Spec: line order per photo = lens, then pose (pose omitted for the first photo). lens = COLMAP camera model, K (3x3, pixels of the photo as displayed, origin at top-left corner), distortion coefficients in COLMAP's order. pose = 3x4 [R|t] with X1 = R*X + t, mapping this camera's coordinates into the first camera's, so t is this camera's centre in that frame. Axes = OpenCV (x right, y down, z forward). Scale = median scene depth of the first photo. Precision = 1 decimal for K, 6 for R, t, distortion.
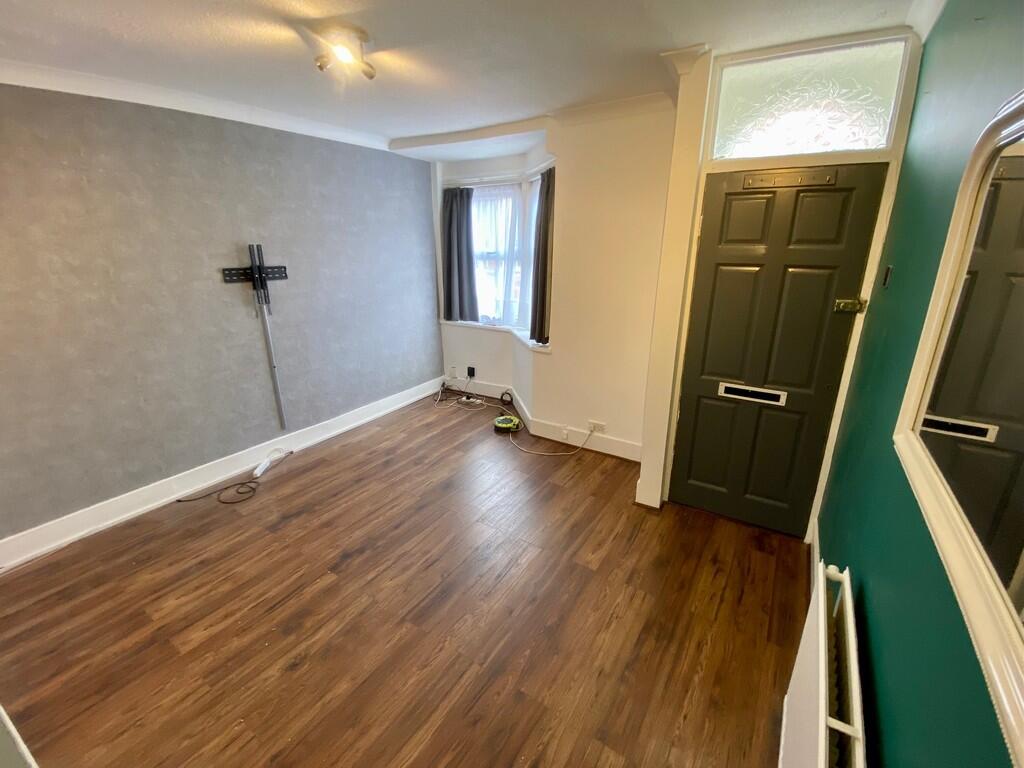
lens RADIAL K [[418.1, 0, 513.4], [0, 418.1, 381.9], [0, 0, 1]] dist [0.000172, -0.000386]
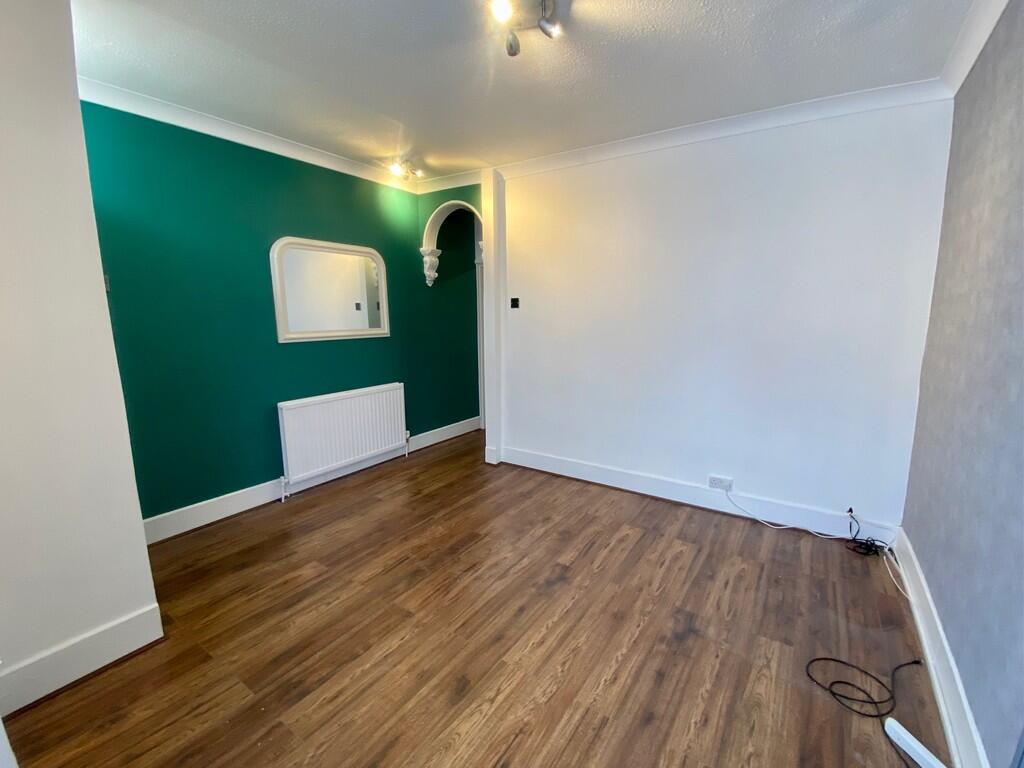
lens RADIAL K [[418.1, 0, 513.4], [0, 418.1, 381.9], [0, 0, 1]] dist [0.000172, -0.000386]
pose [[-0.999896, 0.014205, -0.002635, -0.305982], [0.011329, 0.884127, 0.467109, -0.433211], [0.008965, 0.467030, -0.884196, 1.691354]]
